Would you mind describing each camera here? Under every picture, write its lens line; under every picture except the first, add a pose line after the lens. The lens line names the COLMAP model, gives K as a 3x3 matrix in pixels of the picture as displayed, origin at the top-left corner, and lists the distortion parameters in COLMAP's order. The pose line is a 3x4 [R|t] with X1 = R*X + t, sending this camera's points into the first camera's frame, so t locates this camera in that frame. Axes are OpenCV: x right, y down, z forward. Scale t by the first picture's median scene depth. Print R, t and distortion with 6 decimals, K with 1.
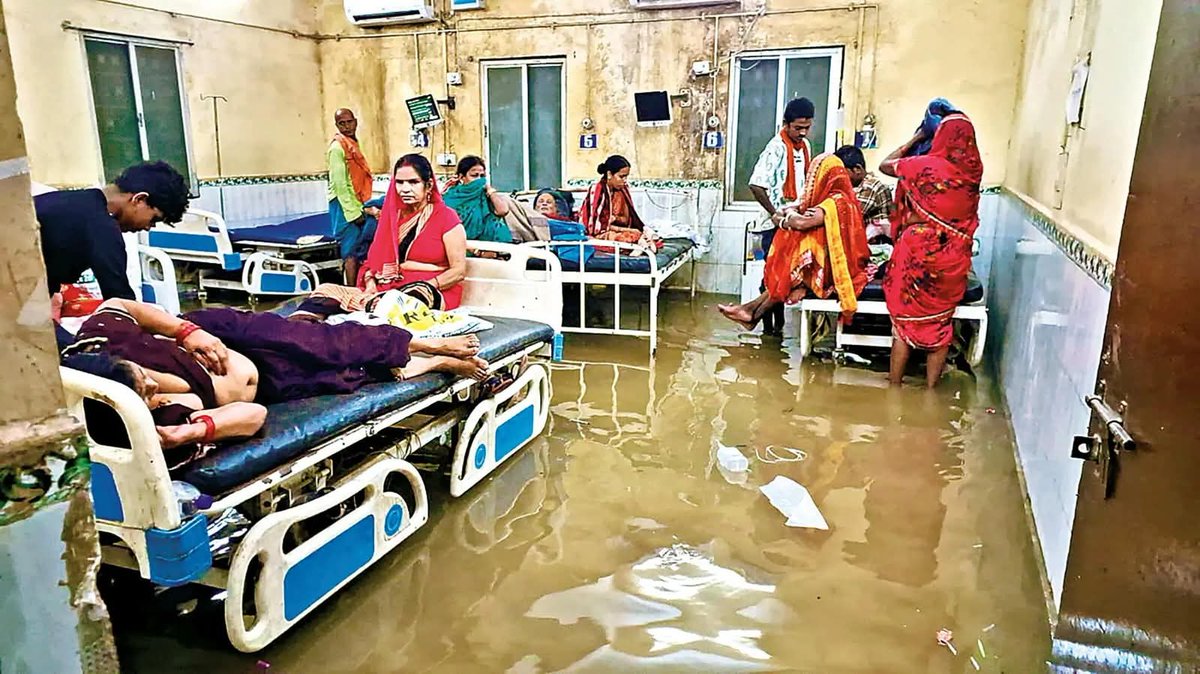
lens RADIAL K [[835.4, 0, 600.0], [0, 835.4, 337.0], [0, 0, 1]] dist [0.007653, 0.002276]
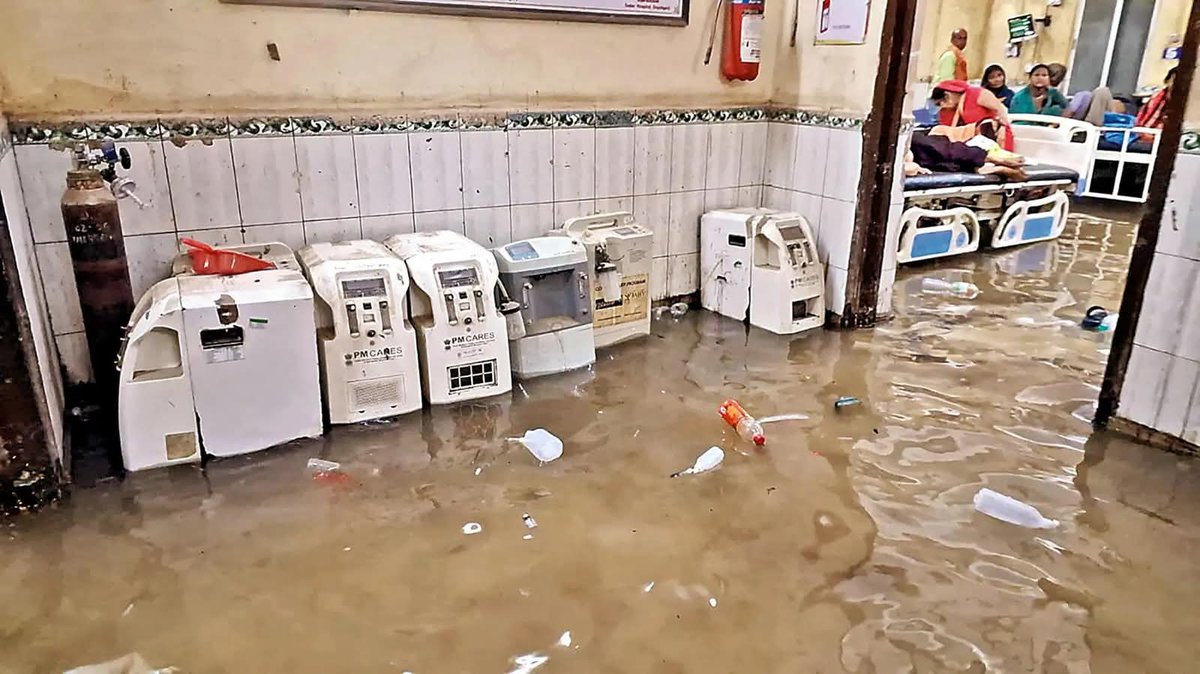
lens RADIAL K [[835.4, 0, 600.0], [0, 835.4, 337.0], [0, 0, 1]] dist [0.007653, 0.002276]
pose [[0.800562, 0.200107, -0.564852, 0.161784], [-0.145313, 0.979290, 0.140976, 0.186356], [0.581364, -0.030779, 0.813061, -0.764072]]
